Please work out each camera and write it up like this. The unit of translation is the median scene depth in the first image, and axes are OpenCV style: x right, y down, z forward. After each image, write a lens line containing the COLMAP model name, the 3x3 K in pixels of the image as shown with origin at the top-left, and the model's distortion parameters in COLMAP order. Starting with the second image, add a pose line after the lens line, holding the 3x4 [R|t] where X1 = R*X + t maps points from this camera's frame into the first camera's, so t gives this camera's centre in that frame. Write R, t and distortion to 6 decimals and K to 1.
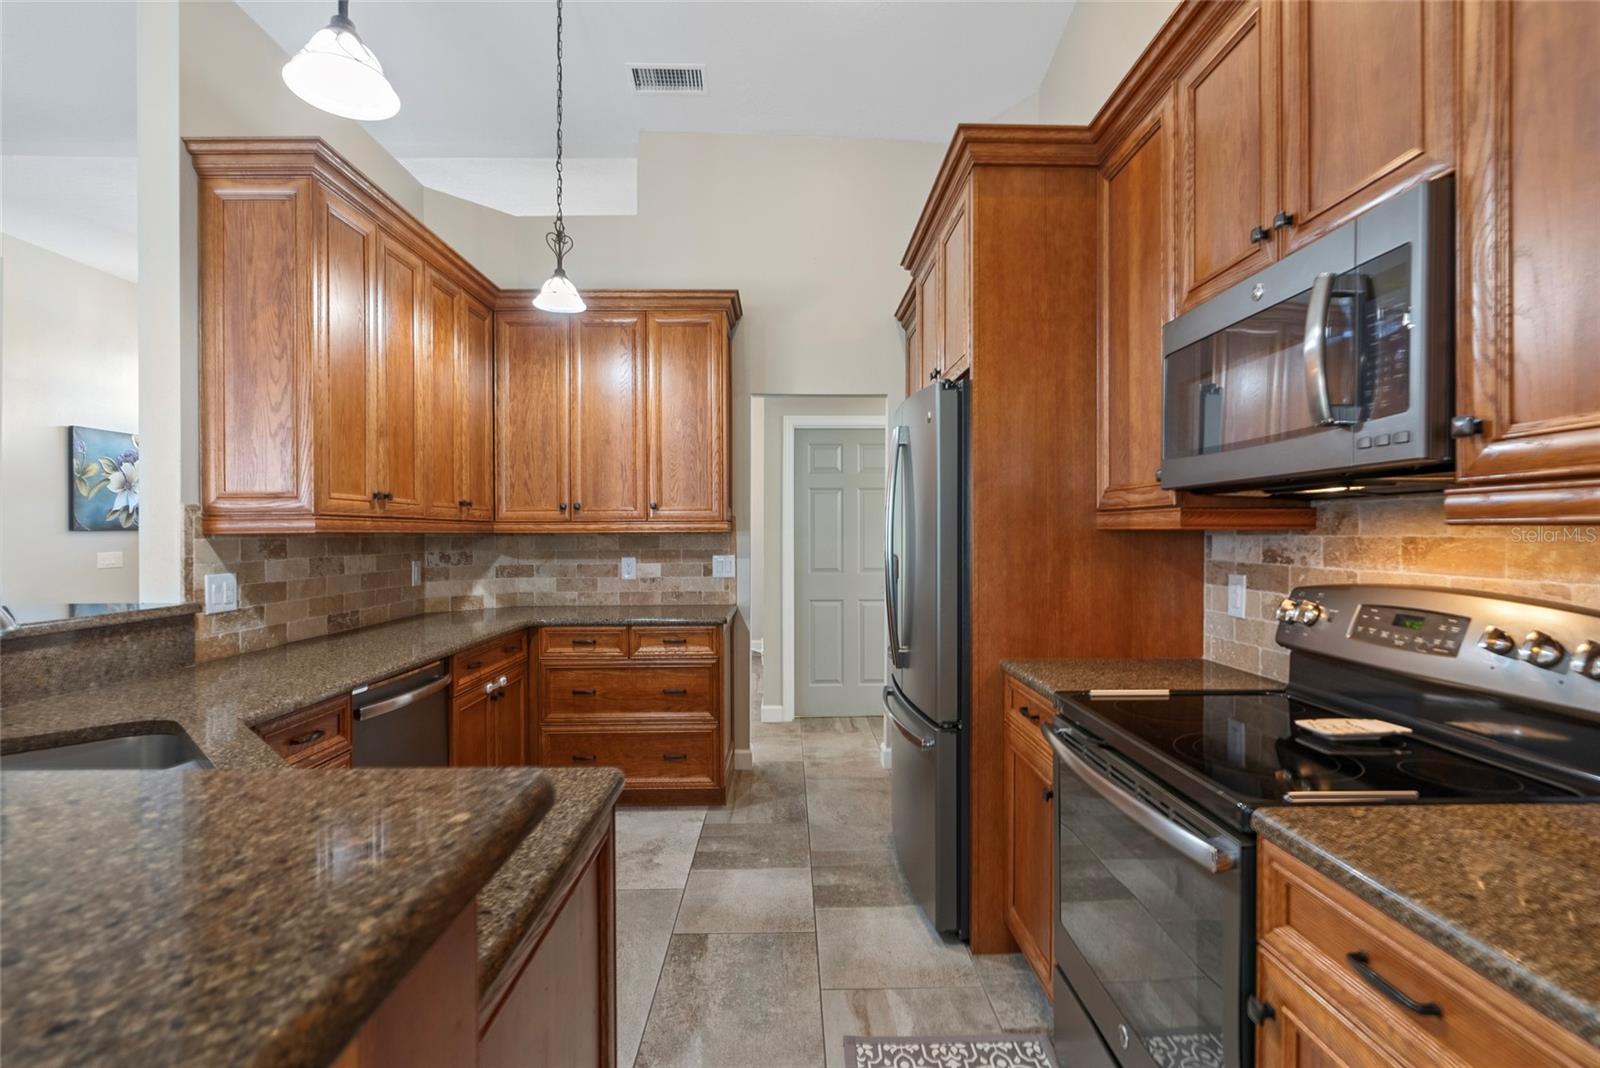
lens RADIAL K [[724.6, 0, 800.7], [0, 724.6, 529.3], [0, 0, 1]] dist [-0.003172, 0.000214]
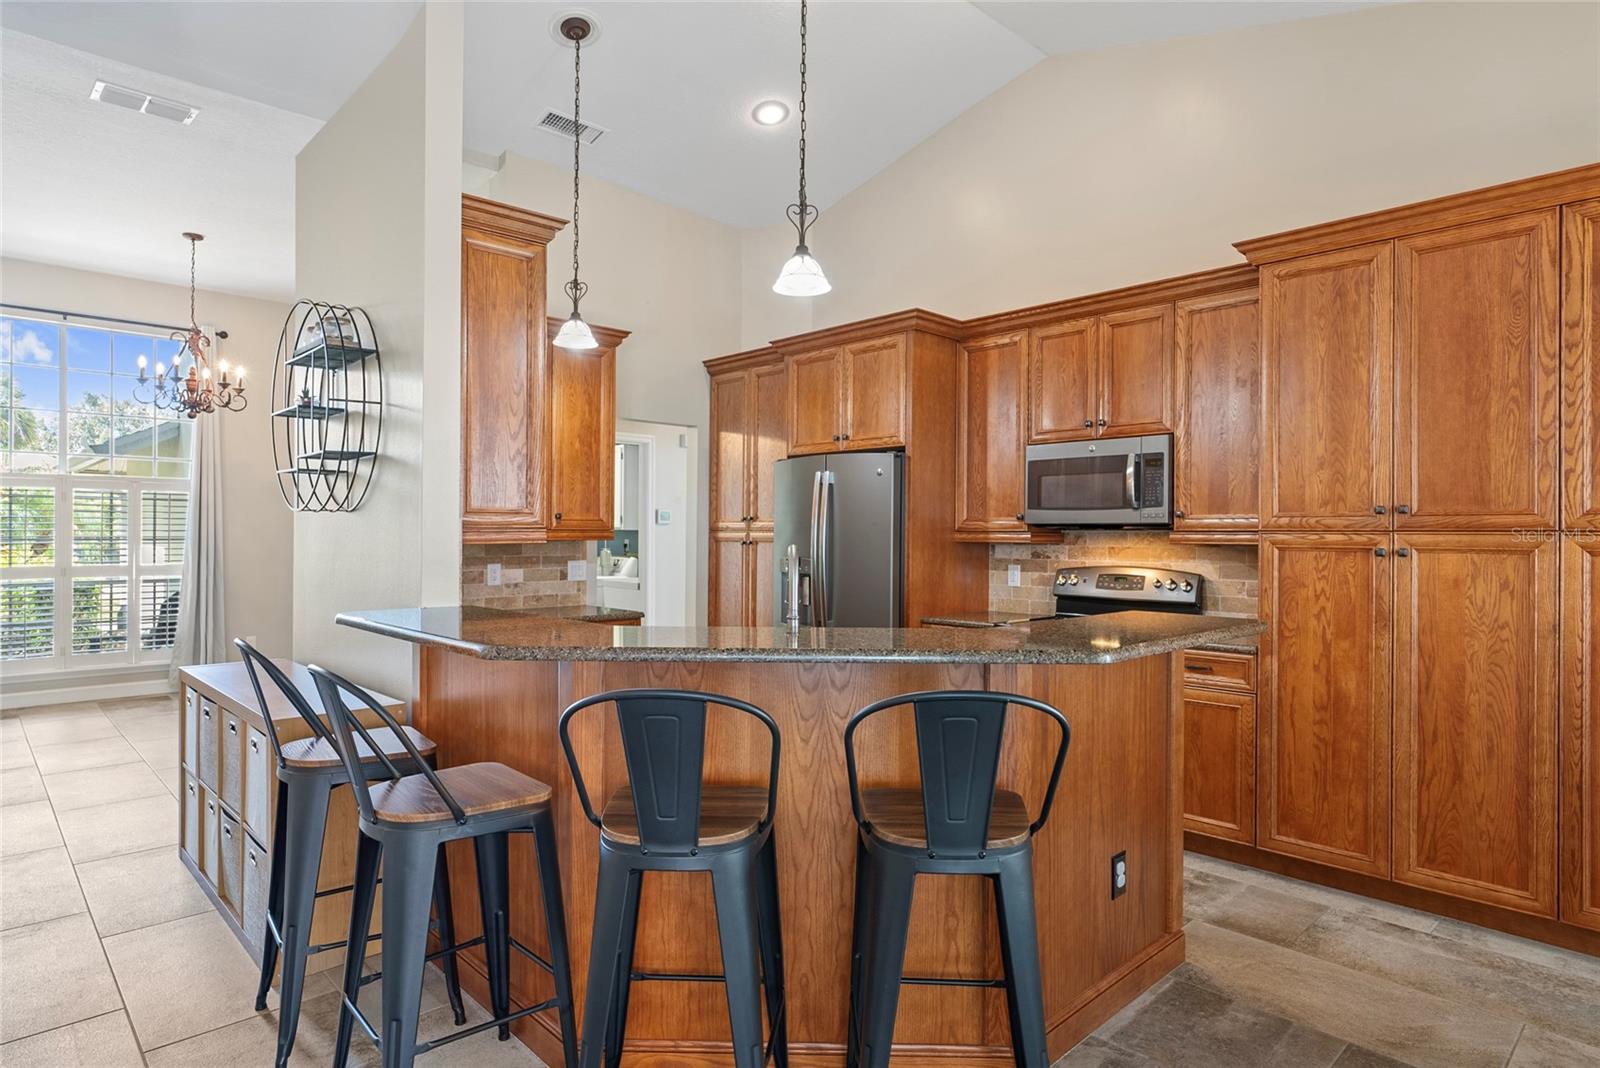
lens RADIAL K [[879.2, 0, 775.6], [0, 879.2, 532.5], [0, 0, 1]] dist [-0.000818, -0.000877]
pose [[0.753592, 0.007967, 0.657294, -1.359255], [-0.010359, 0.999946, -0.000244, -0.017156], [-0.657261, -0.006626, 0.753634, -0.352539]]
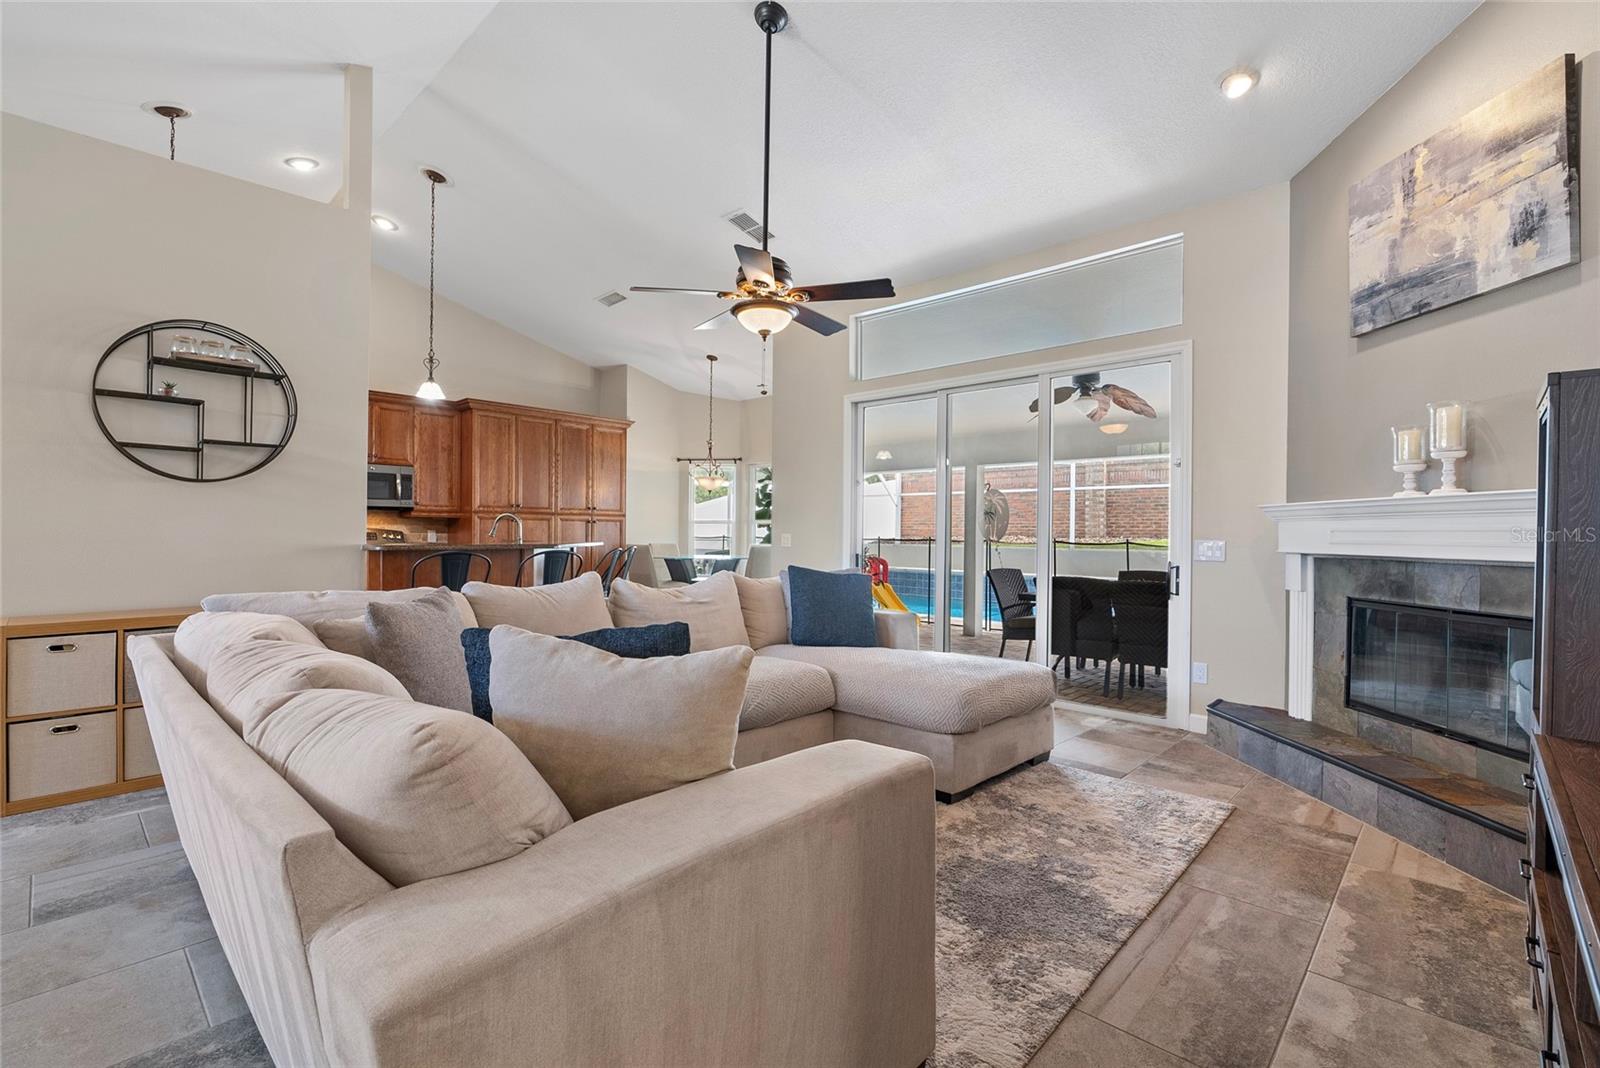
lens RADIAL K [[724.6, 0, 800.7], [0, 724.6, 529.3], [0, 0, 1]] dist [-0.003172, 0.000214]
pose [[-0.697223, -0.000148, 0.716854, -3.131706], [-0.008687, 0.999928, -0.008243, 0.065232], [-0.716801, -0.011975, -0.697175, 1.521418]]
